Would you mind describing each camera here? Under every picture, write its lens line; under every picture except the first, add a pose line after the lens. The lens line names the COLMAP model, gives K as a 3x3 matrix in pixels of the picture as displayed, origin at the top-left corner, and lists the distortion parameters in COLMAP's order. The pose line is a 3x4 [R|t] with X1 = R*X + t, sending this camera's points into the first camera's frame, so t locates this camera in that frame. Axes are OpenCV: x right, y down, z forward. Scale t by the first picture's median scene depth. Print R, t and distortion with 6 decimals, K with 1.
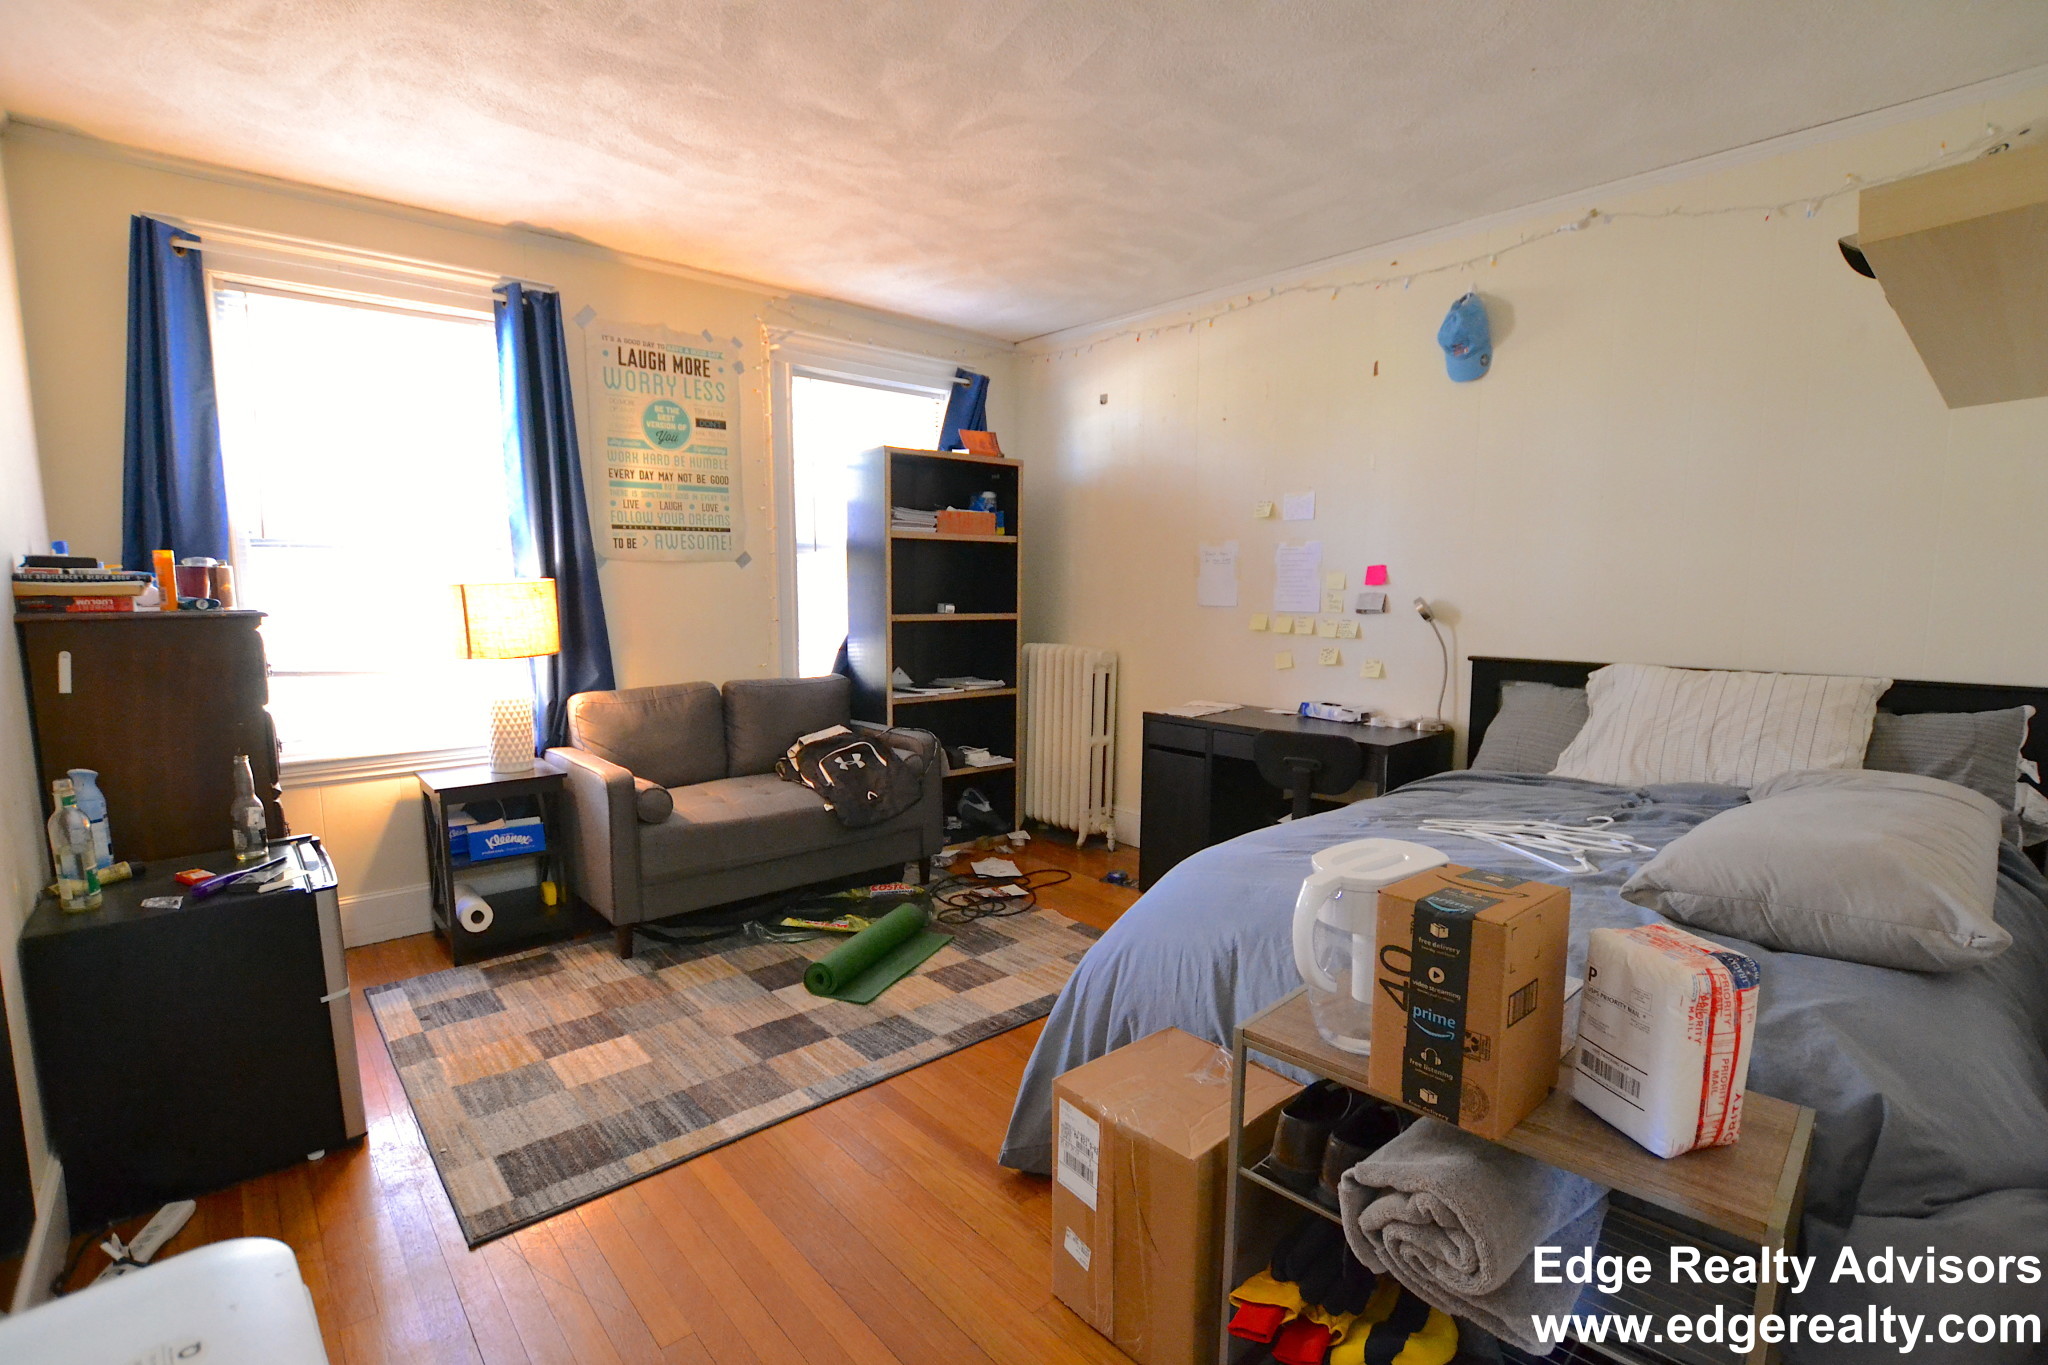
lens RADIAL K [[948.5, 0, 1023.9], [0, 948.5, 705.9], [0, 0, 1]] dist [-0.023141, 0.000366]
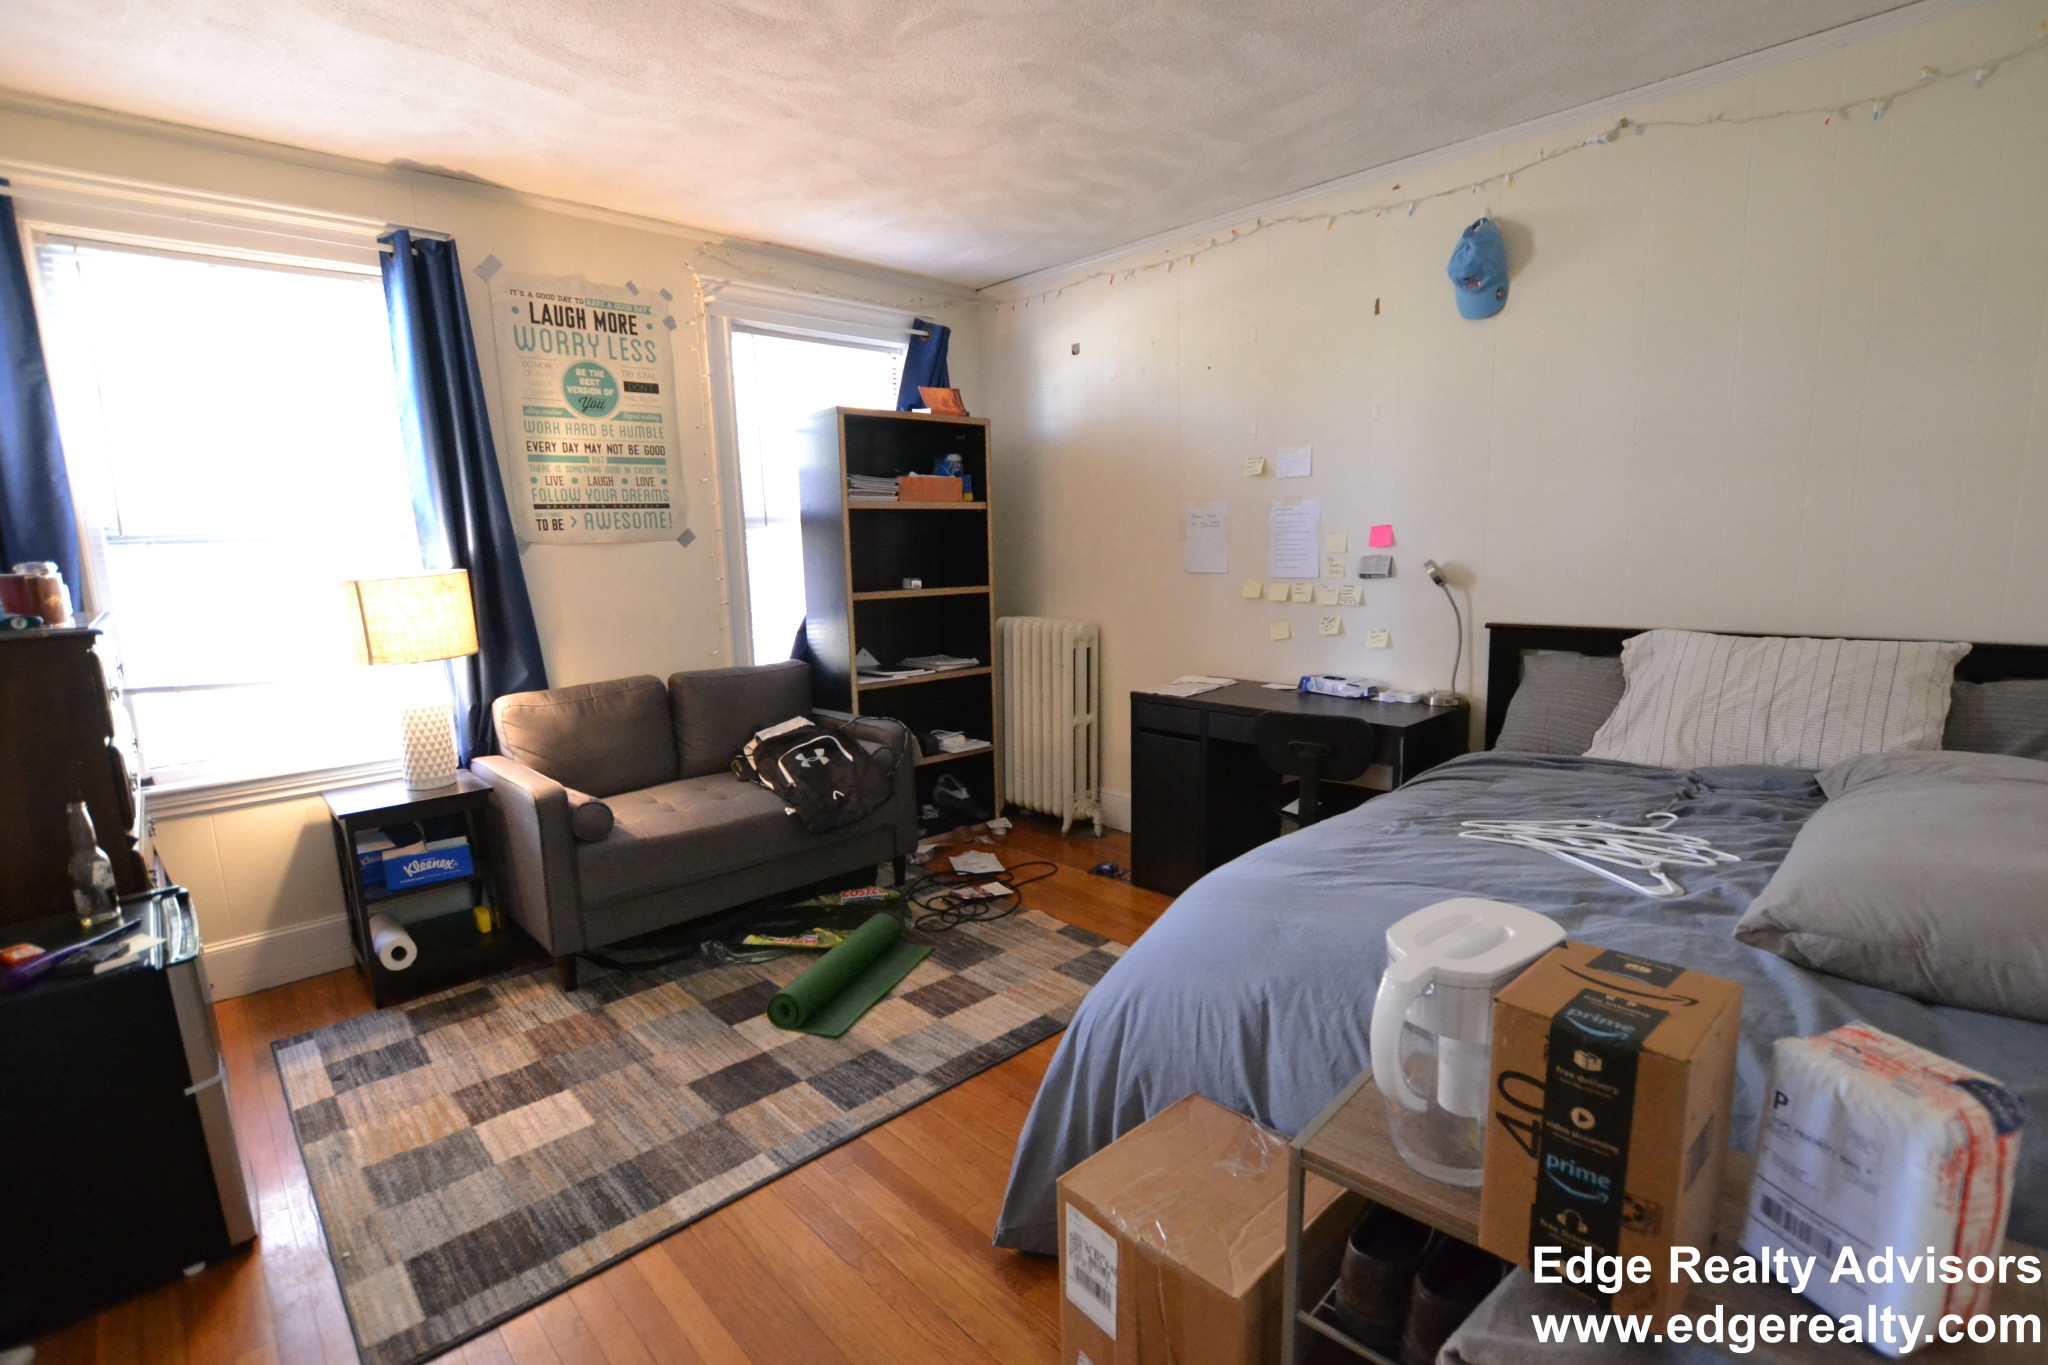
lens RADIAL K [[948.5, 0, 1023.9], [0, 948.5, 705.9], [0, 0, 1]] dist [-0.023141, 0.000366]
pose [[0.999049, -0.034463, 0.026713, -0.003323], [0.033263, 0.998473, 0.044104, -0.030038], [-0.028192, -0.043174, 0.998670, 0.103096]]
